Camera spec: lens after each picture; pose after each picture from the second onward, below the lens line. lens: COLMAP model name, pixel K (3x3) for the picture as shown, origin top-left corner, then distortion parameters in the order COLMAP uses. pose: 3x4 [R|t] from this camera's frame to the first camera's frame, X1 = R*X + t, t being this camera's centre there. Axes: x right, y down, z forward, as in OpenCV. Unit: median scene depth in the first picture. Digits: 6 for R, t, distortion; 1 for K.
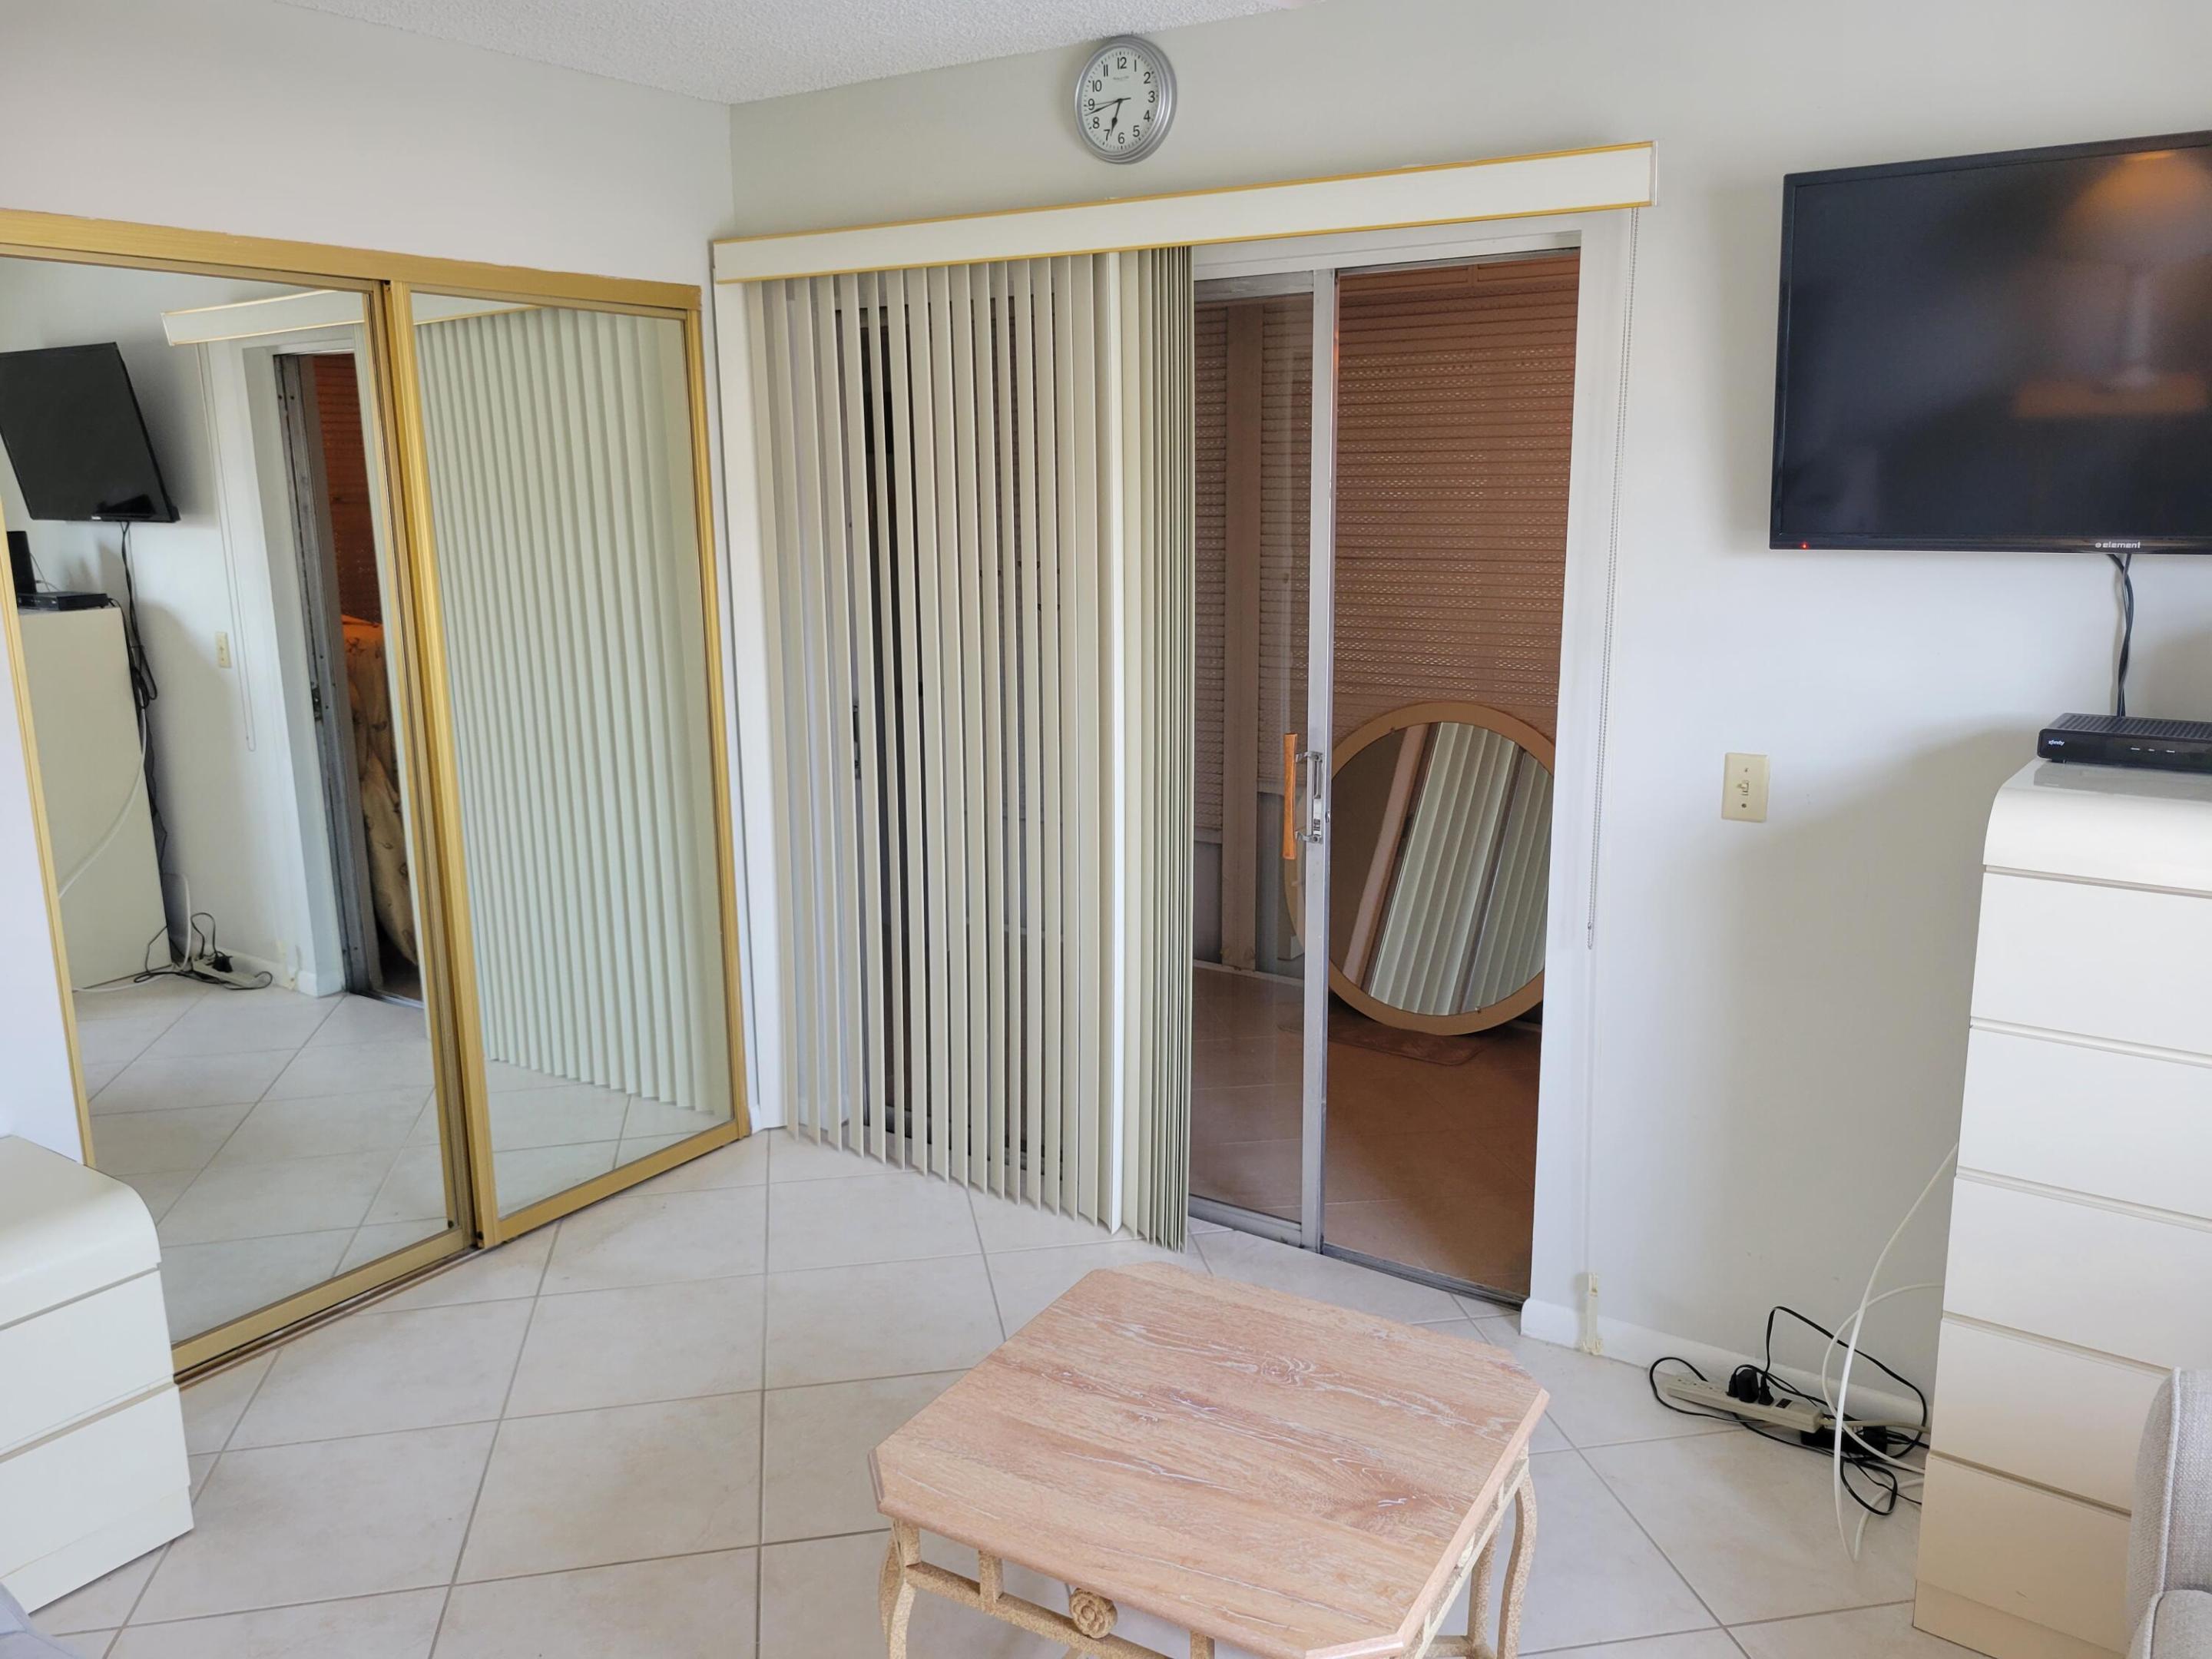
lens RADIAL K [[1654.3, 0, 1104.9], [0, 1654.3, 834.8], [0, 0, 1]] dist [-0.007135, -0.000795]
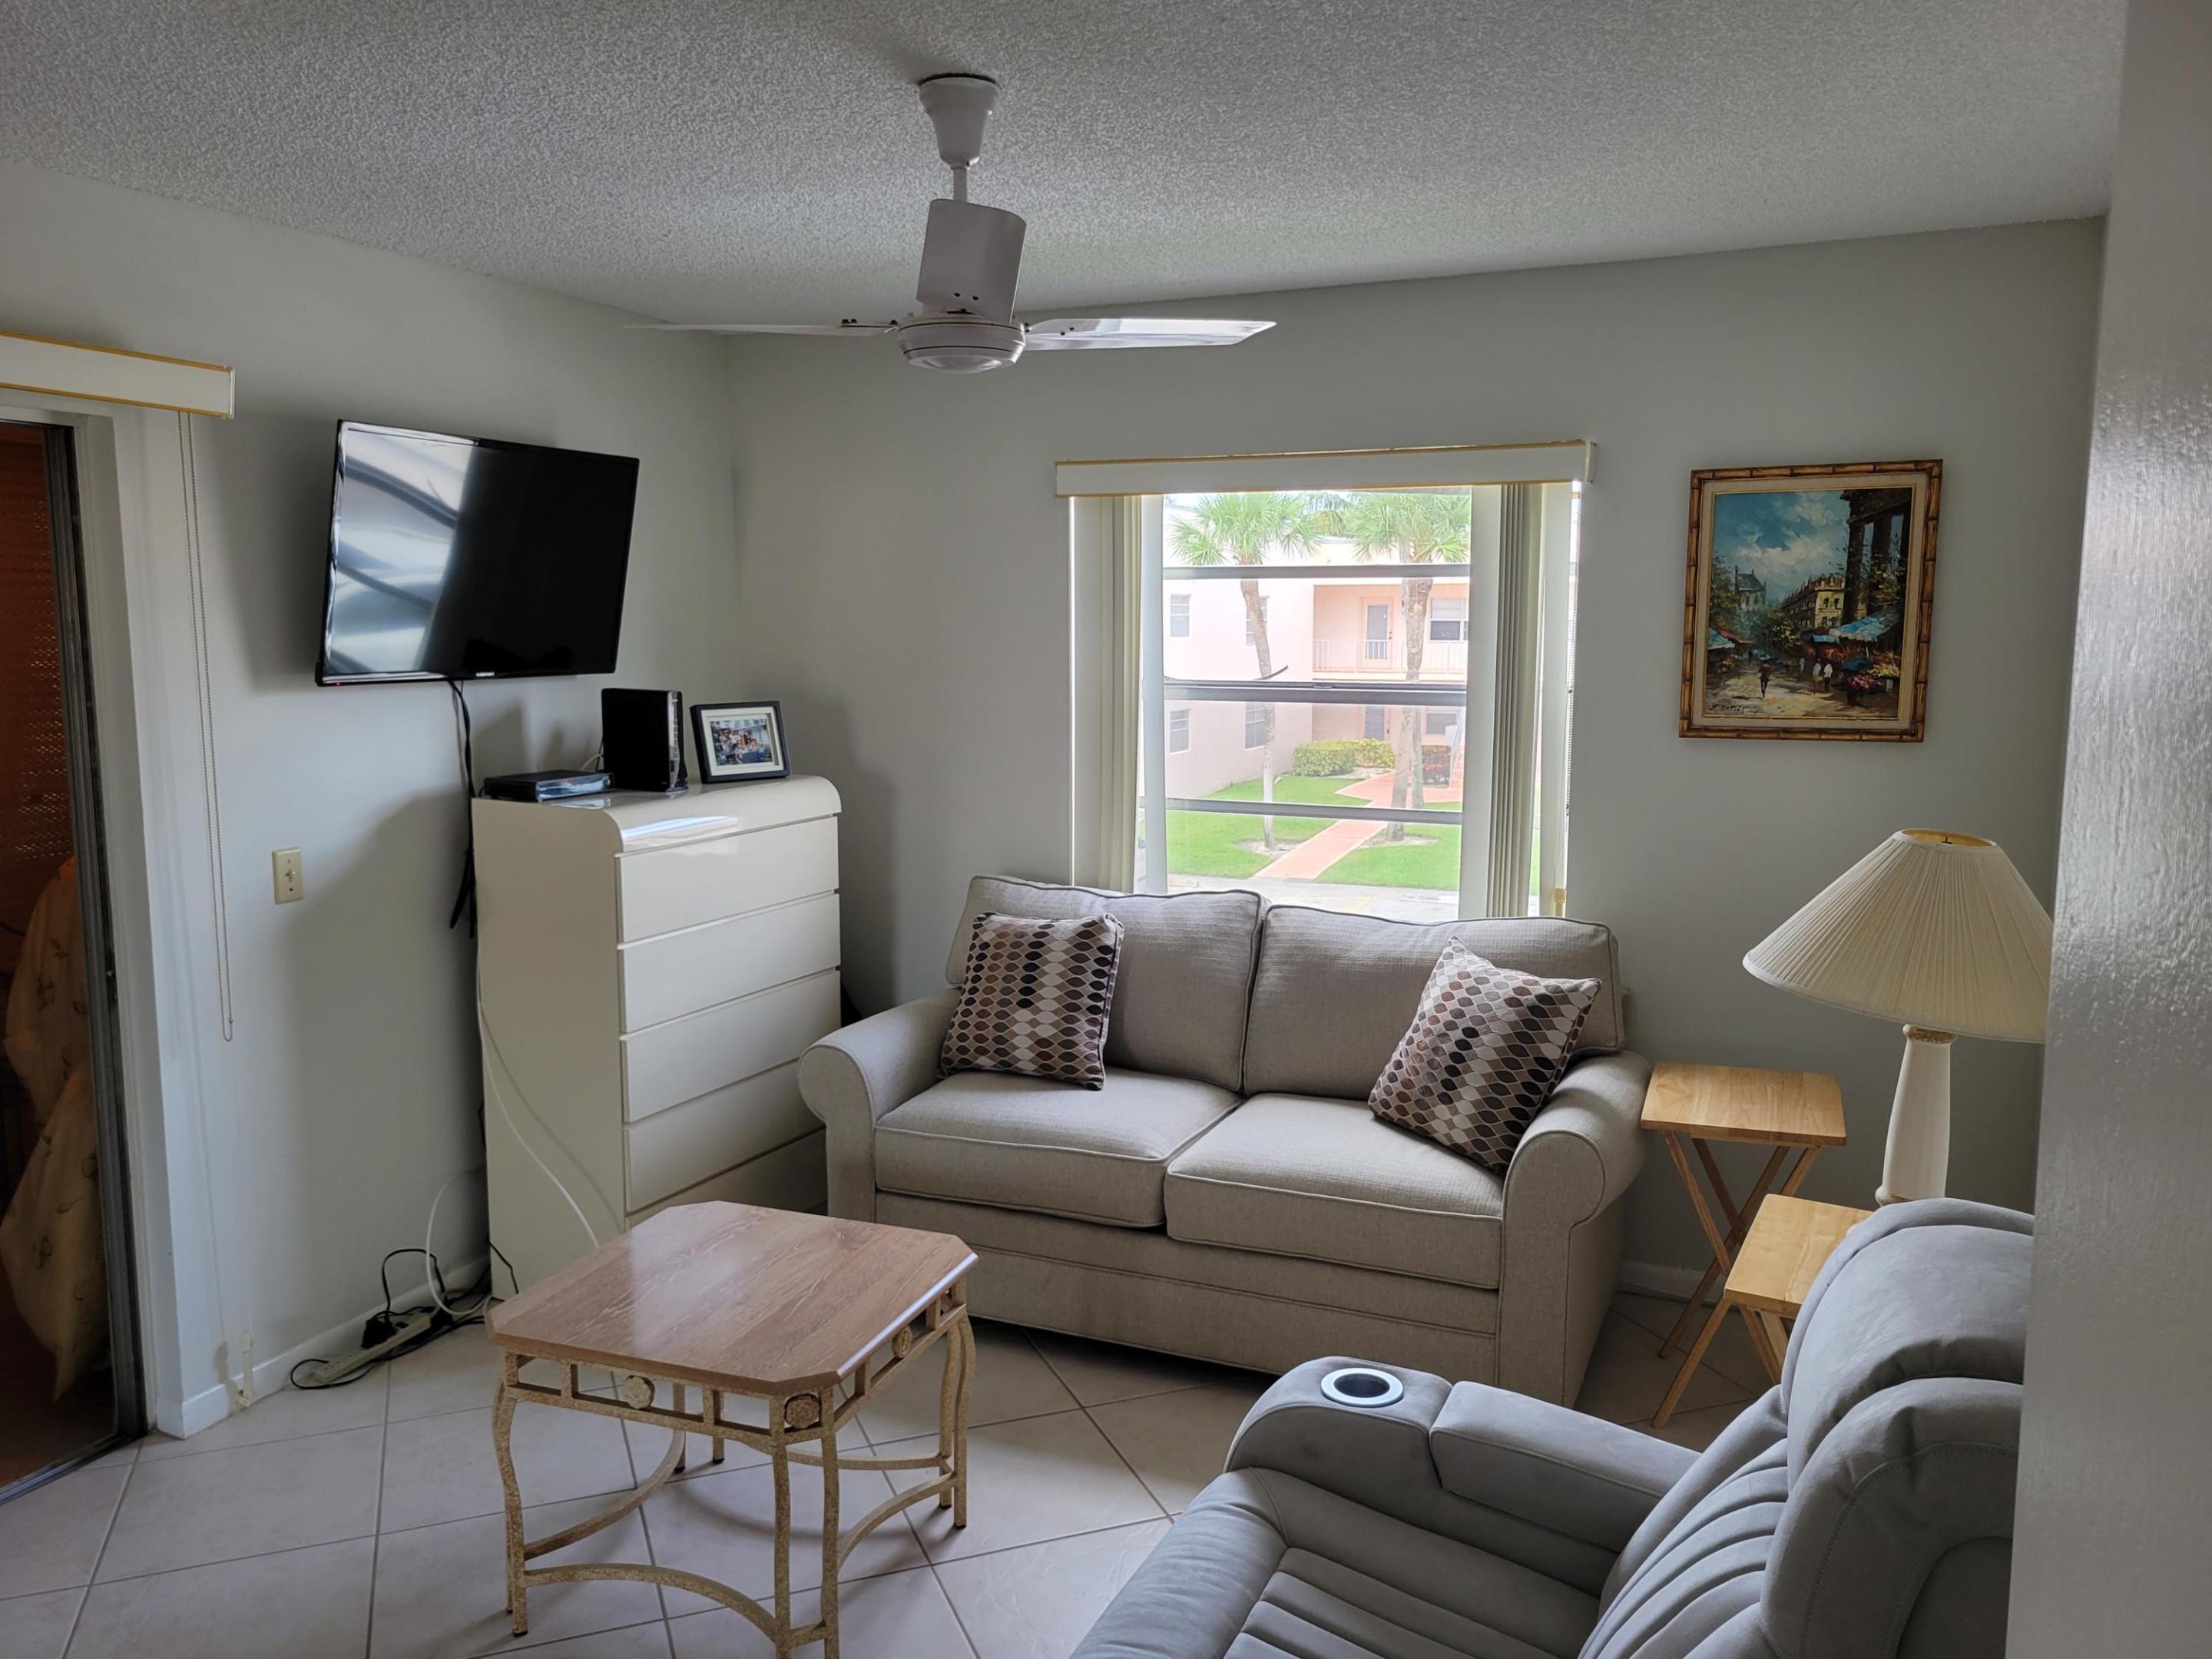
lens RADIAL K [[1654.3, 0, 1087.3], [0, 1654.3, 824.0], [0, 0, 1]] dist [-0.007135, -0.000795]
pose [[-0.184162, -0.110020, 0.976719, -0.922055], [0.204175, 0.967757, 0.147508, -0.124299], [-0.961456, 0.226587, -0.155761, 0.579143]]
